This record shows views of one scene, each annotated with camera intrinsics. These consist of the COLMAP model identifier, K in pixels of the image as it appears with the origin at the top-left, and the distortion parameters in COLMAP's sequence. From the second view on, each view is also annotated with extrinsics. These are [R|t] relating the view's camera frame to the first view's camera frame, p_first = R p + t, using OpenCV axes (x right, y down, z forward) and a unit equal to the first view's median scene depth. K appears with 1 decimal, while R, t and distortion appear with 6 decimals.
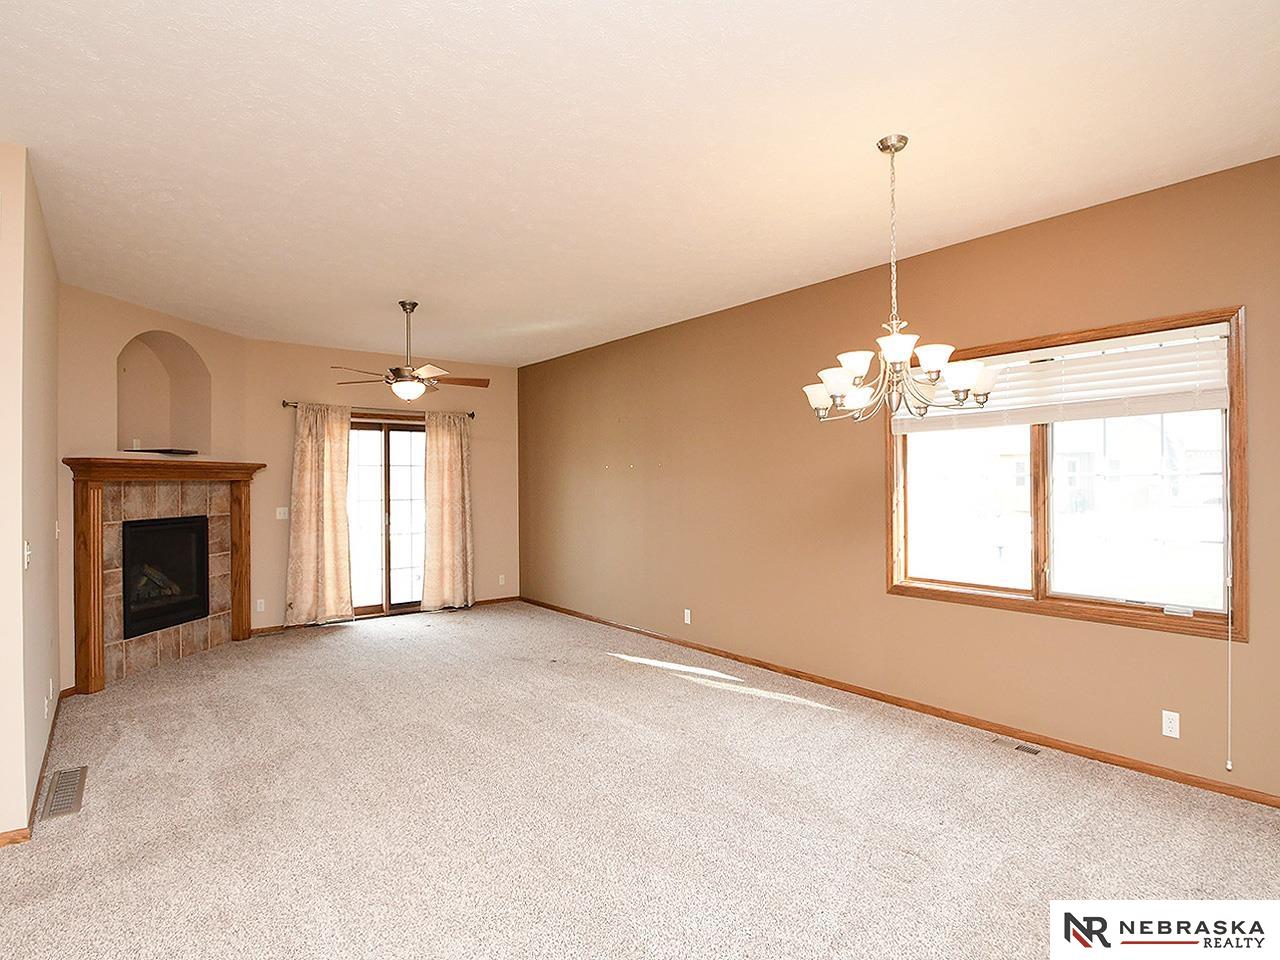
lens RADIAL K [[678.6, 0, 656.3], [0, 678.6, 501.6], [0, 0, 1]] dist [-0.002250, -0.000504]
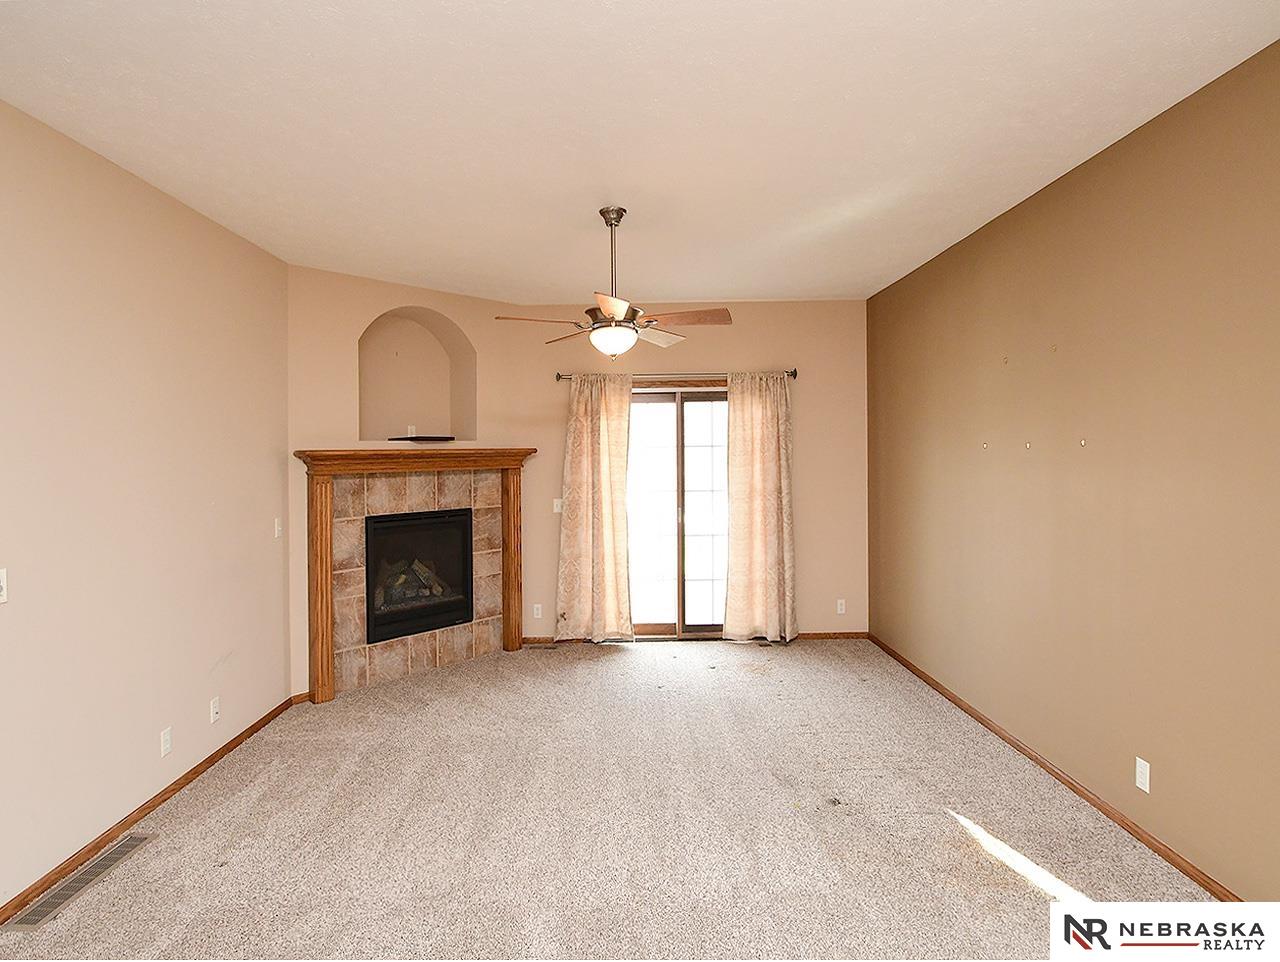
lens RADIAL K [[699.2, 0, 616.5], [0, 699.2, 469.2], [0, 0, 1]] dist [-0.004954, -0.000542]
pose [[0.771224, 0.009129, -0.636498, 0.062471], [-0.009983, 0.999948, 0.002246, -0.031761], [0.636486, 0.004622, 0.771275, 0.374126]]
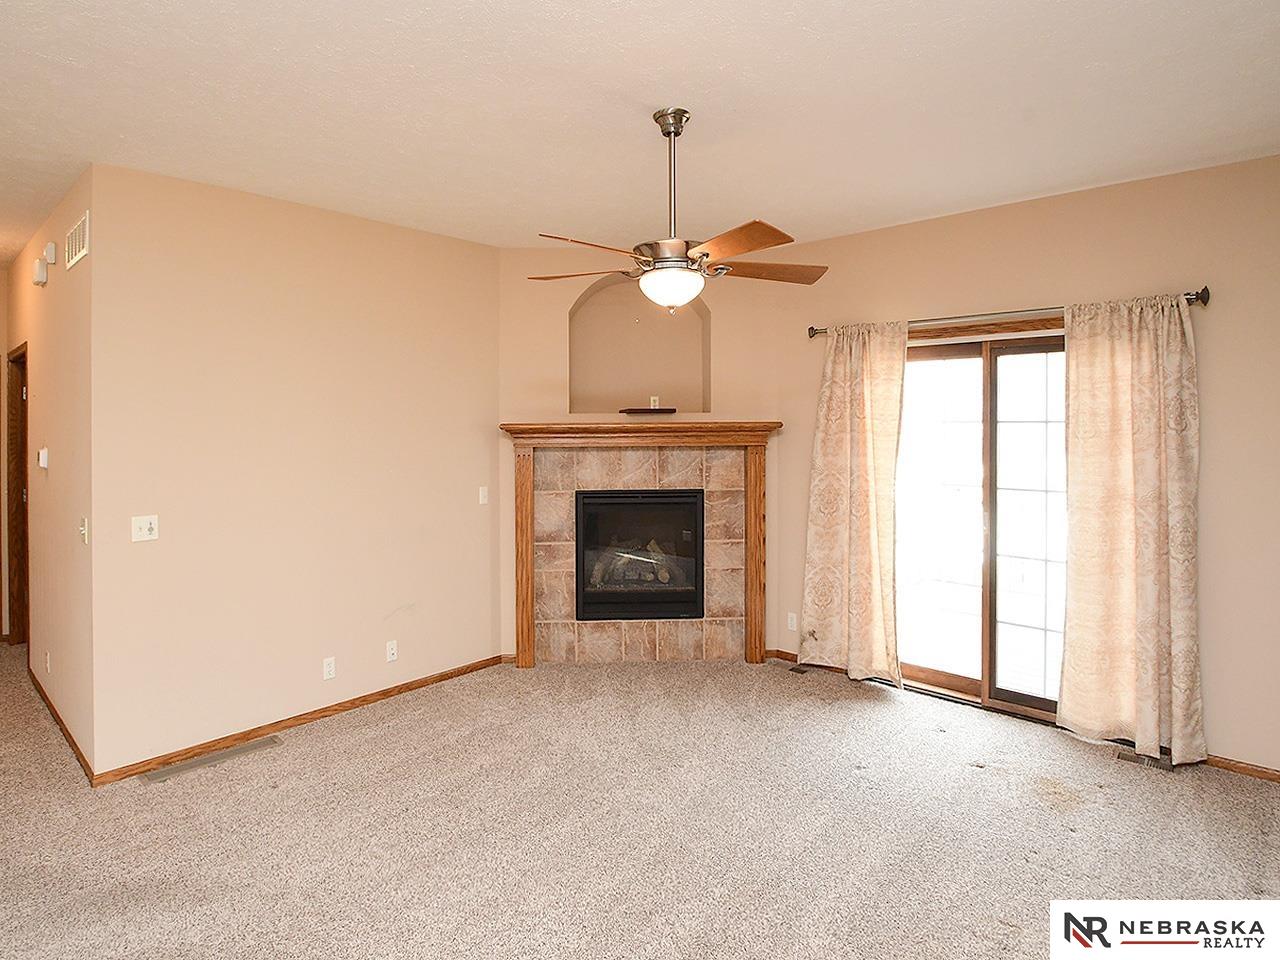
lens RADIAL K [[715.4, 0, 590.1], [0, 715.4, 432.6], [0, 0, 1]] dist [-0.004709, -0.000379]
pose [[0.114131, 0.024936, -0.993153, 0.126950], [-0.027062, 0.999392, 0.021983, -0.054392], [0.993097, 0.024368, 0.114736, 0.702246]]
